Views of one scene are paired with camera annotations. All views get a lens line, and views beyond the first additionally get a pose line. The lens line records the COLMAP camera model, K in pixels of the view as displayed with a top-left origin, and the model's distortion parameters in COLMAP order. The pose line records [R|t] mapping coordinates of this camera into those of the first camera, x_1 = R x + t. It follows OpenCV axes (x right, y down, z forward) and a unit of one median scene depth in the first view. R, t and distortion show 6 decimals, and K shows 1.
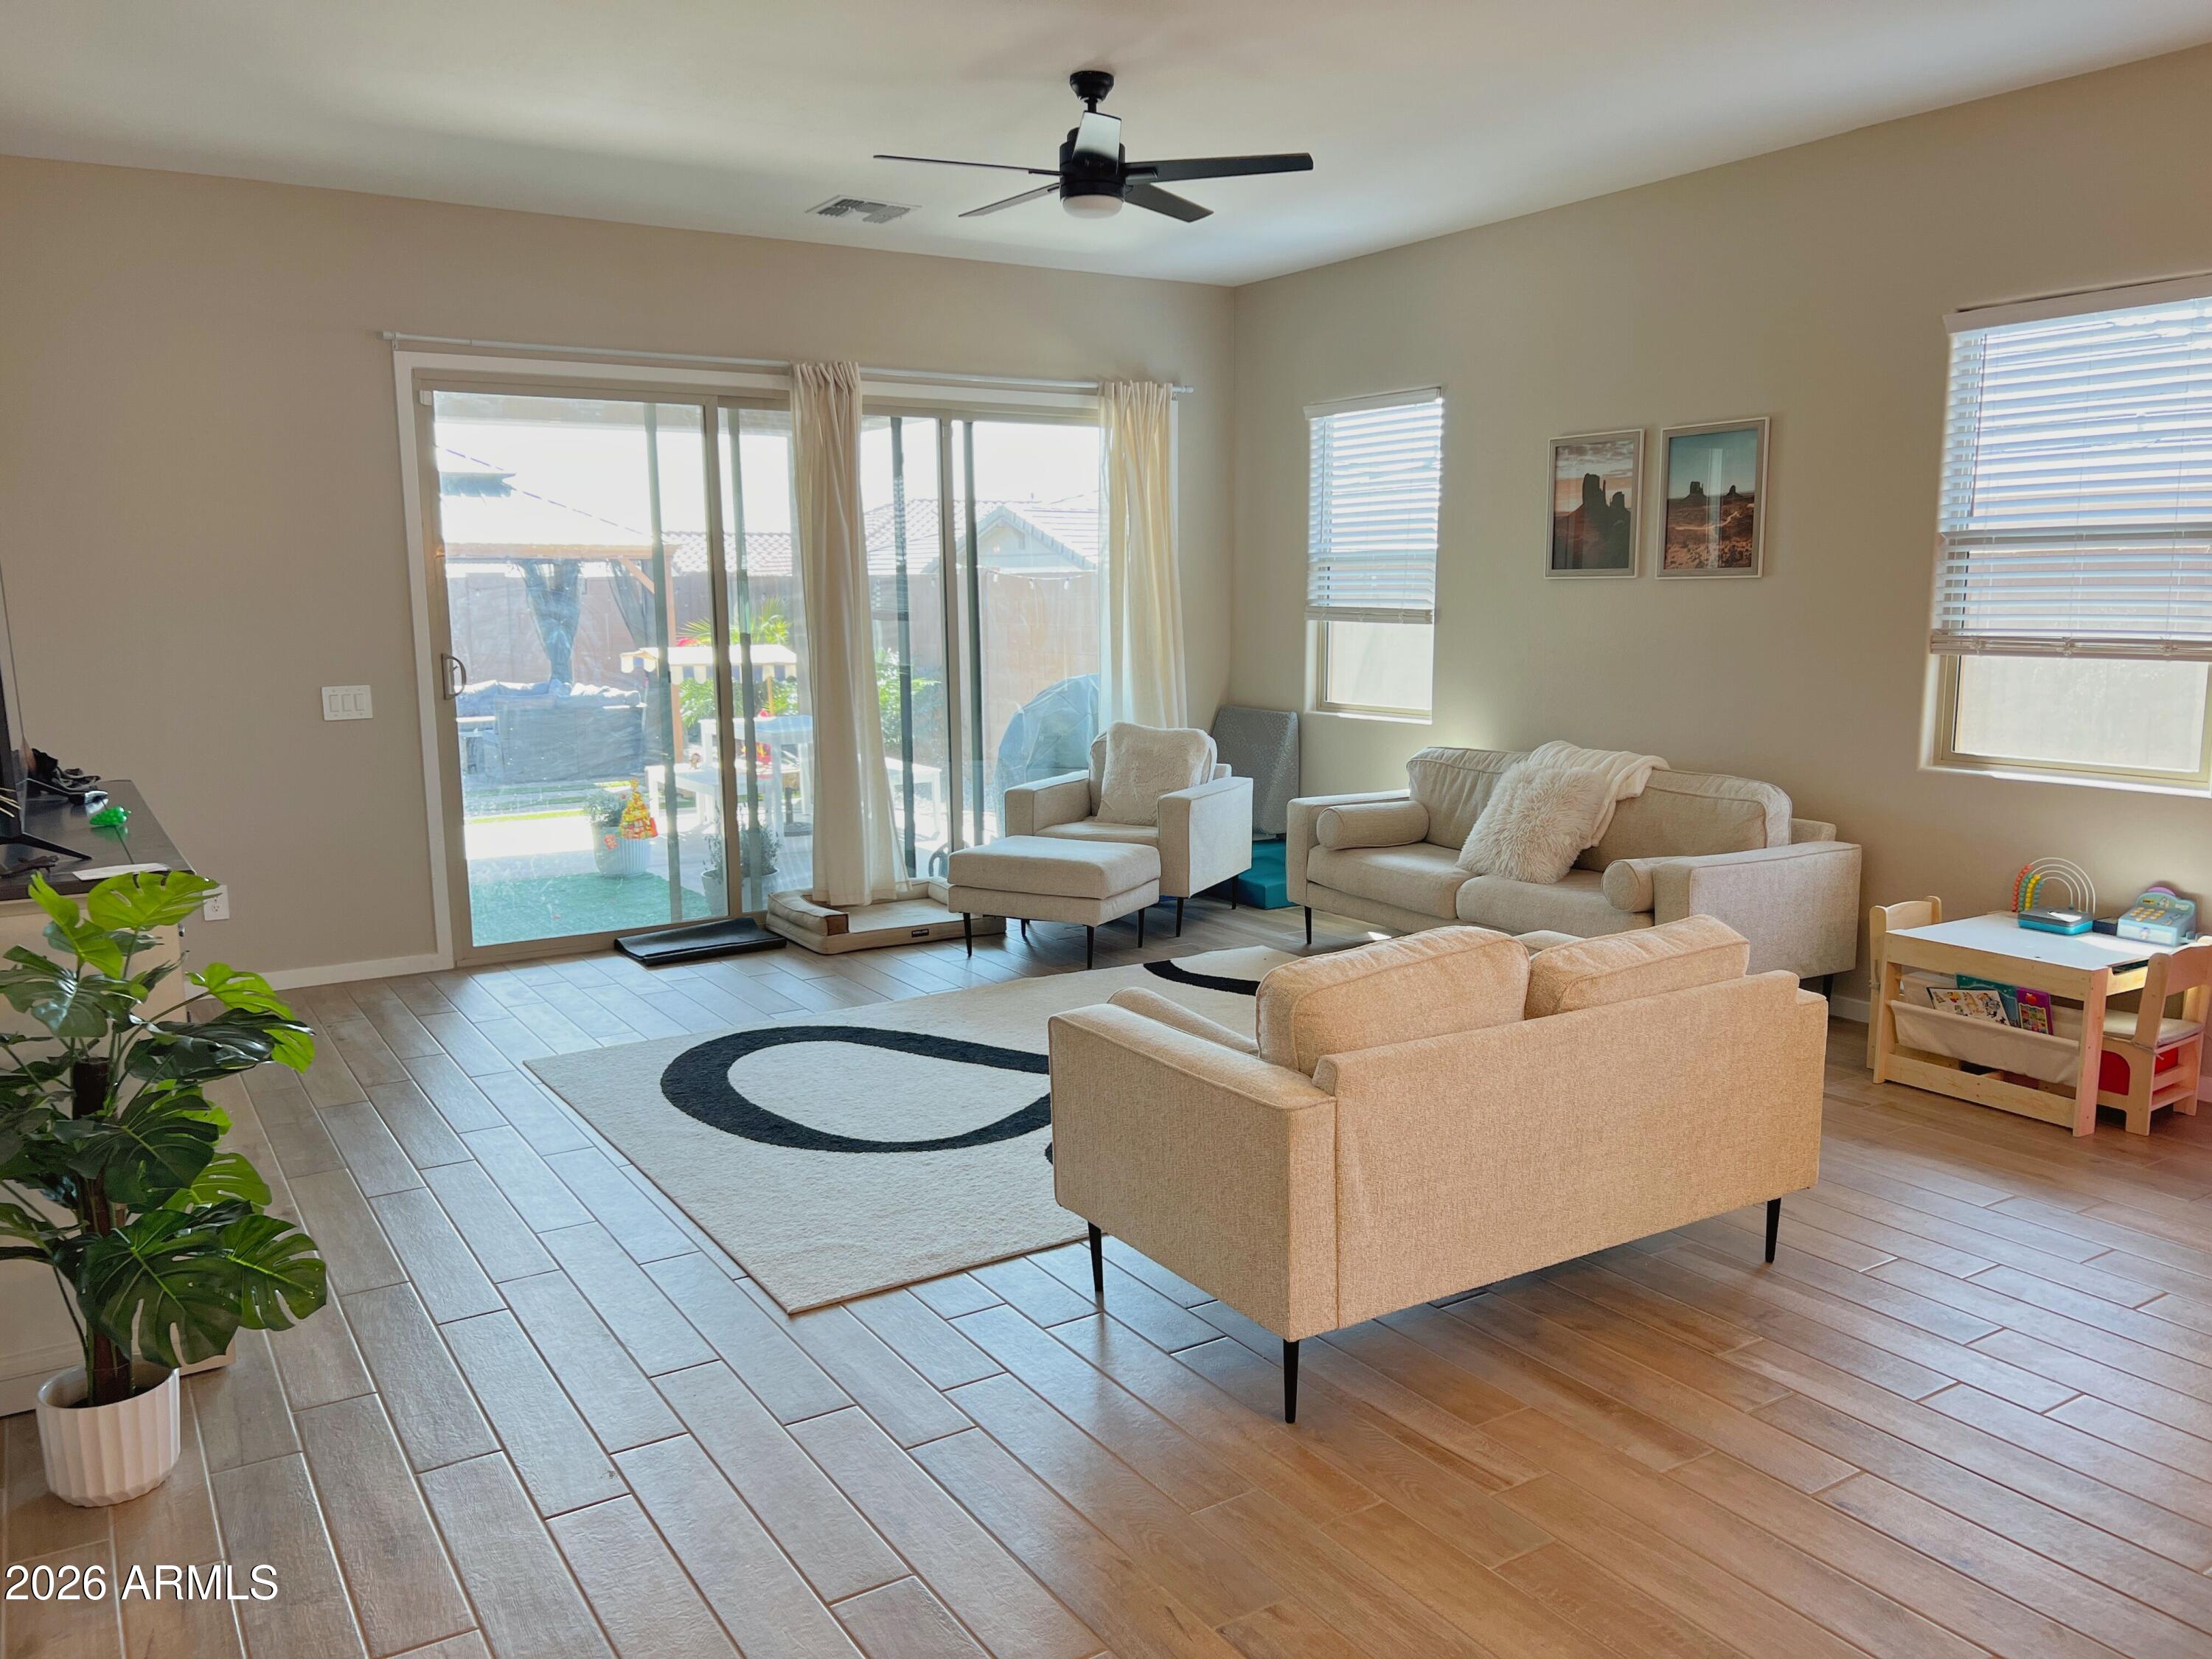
lens RADIAL K [[1690.1, 0, 1106.0], [0, 1690.1, 829.5], [0, 0, 1]] dist [0.099398, -0.154203]
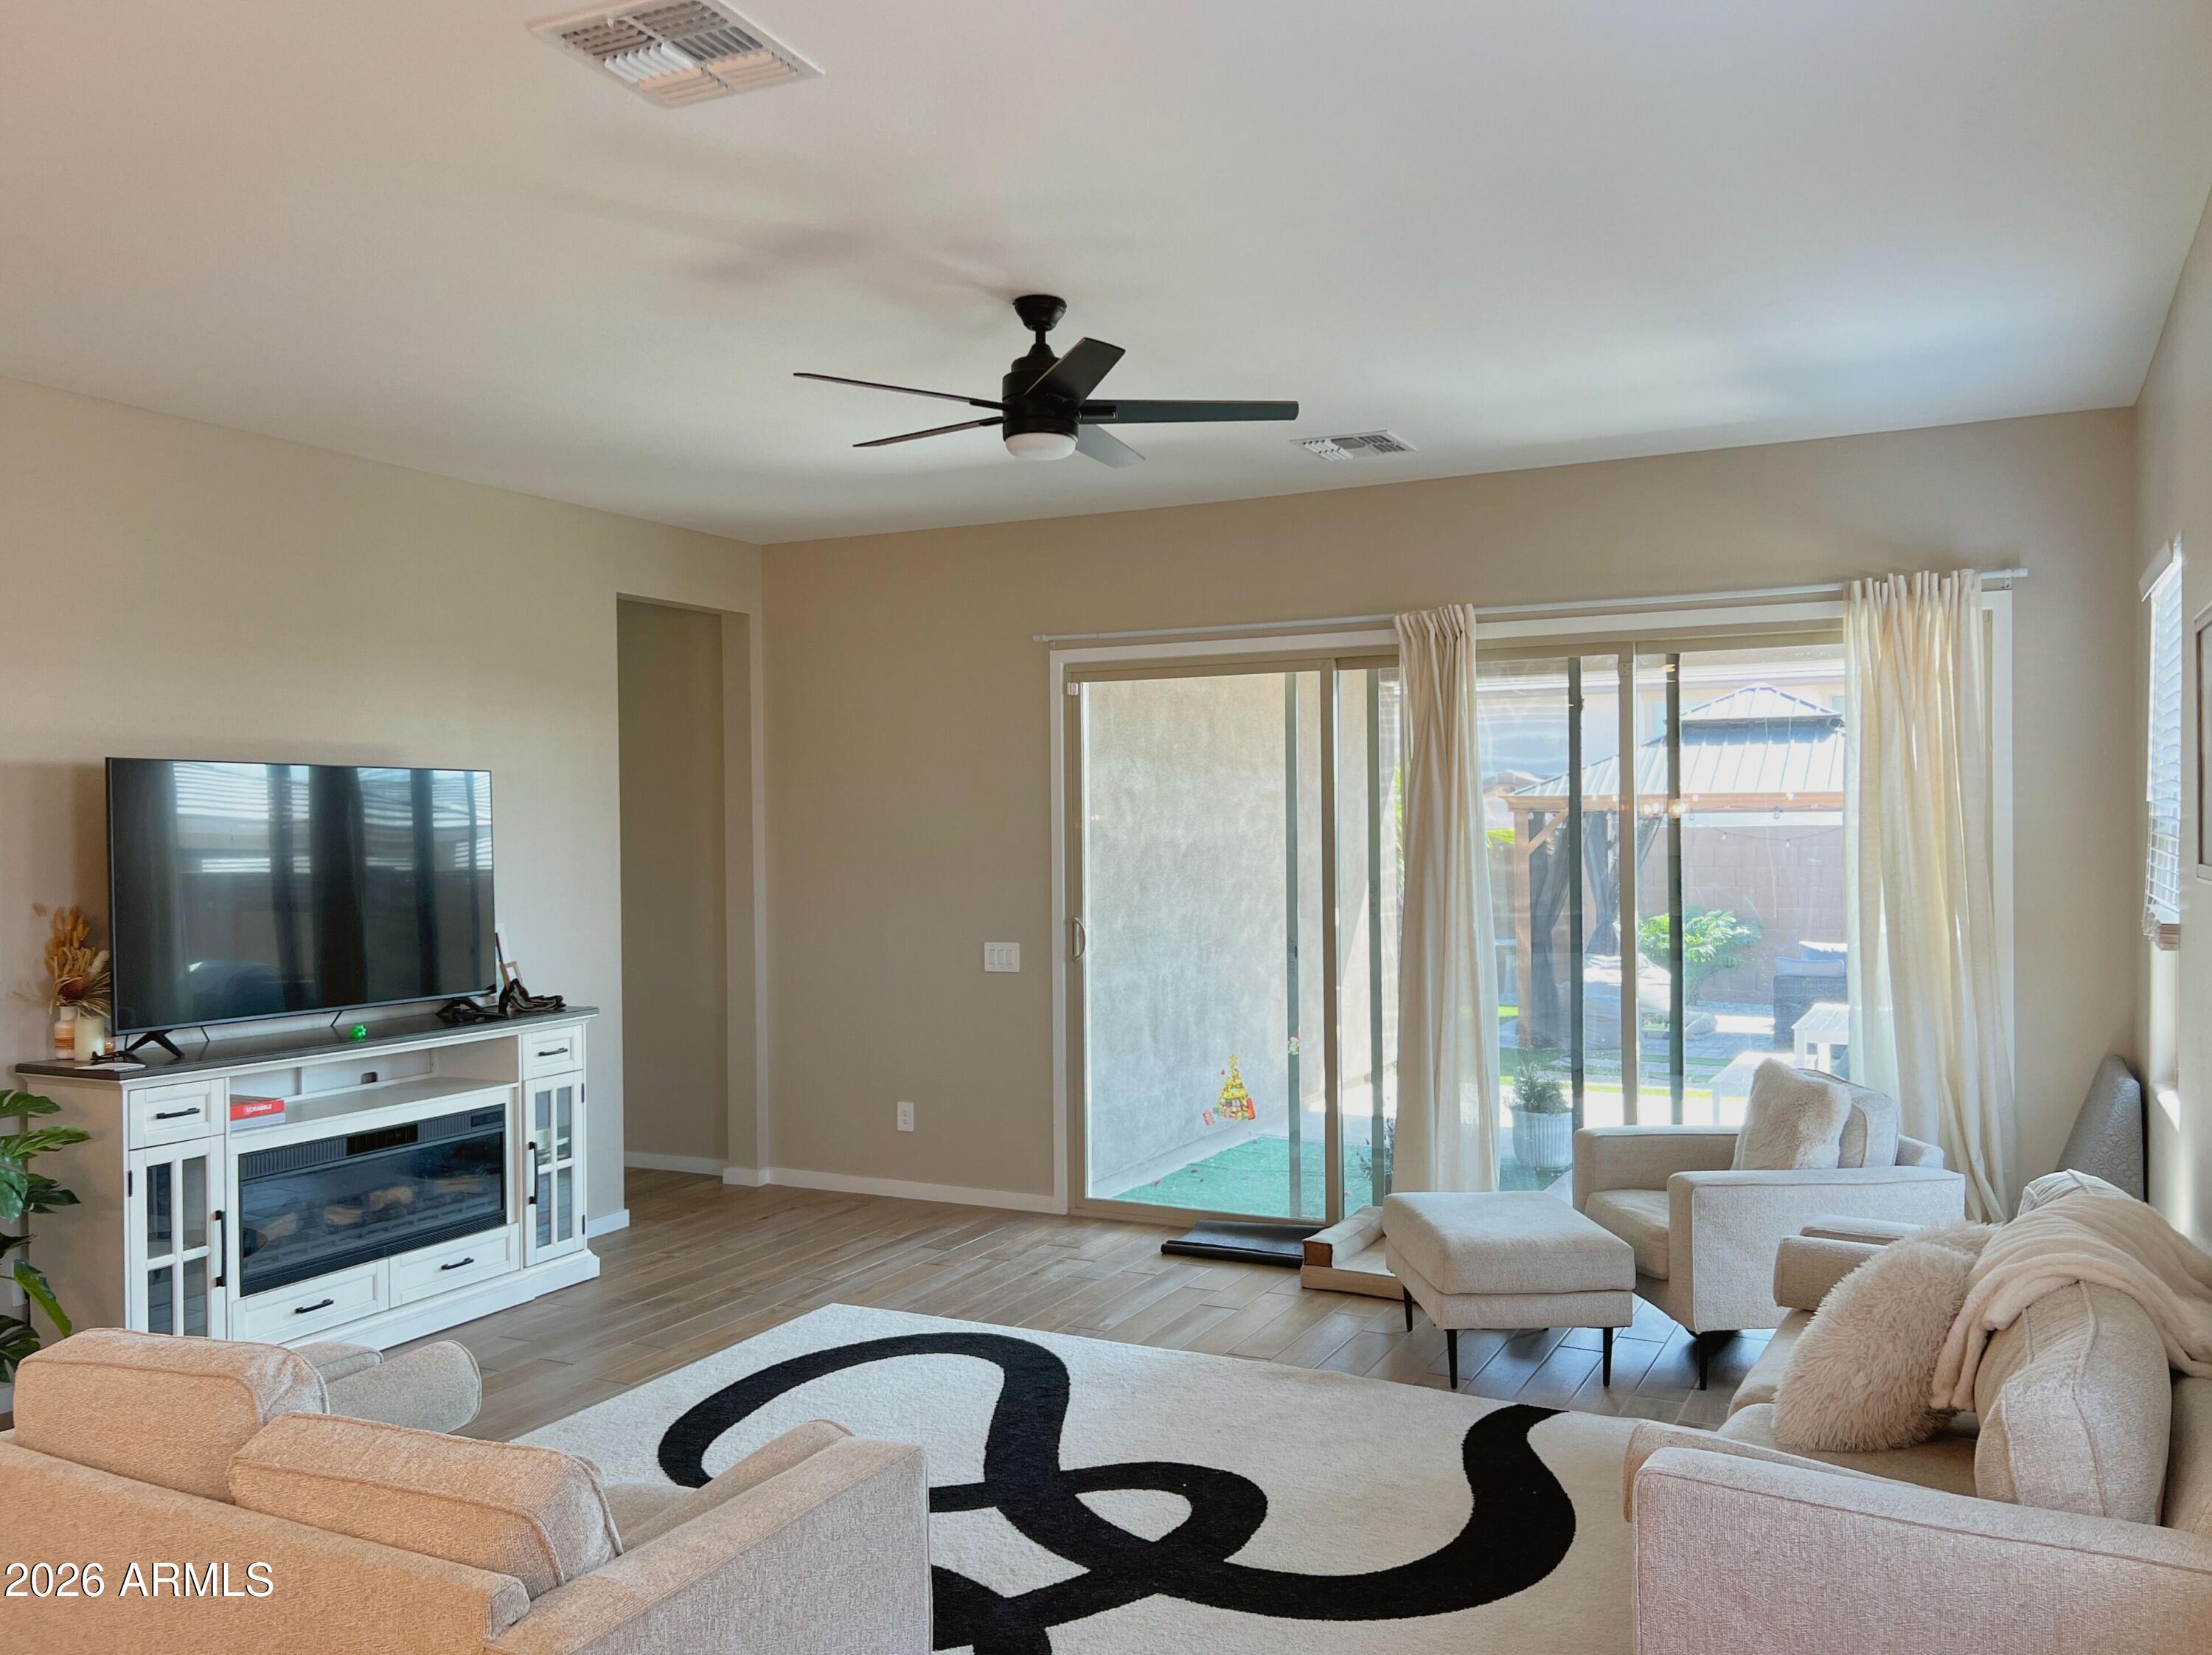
lens RADIAL K [[1690.3, 0, 1106.0], [0, 1690.3, 827.5], [0, 0, 1]] dist [0.099398, -0.154203]
pose [[0.512322, 0.001809, -0.858792, 0.558977], [-0.124910, 0.989521, -0.072432, -0.086675], [0.849661, 0.144381, 0.507179, 0.477718]]
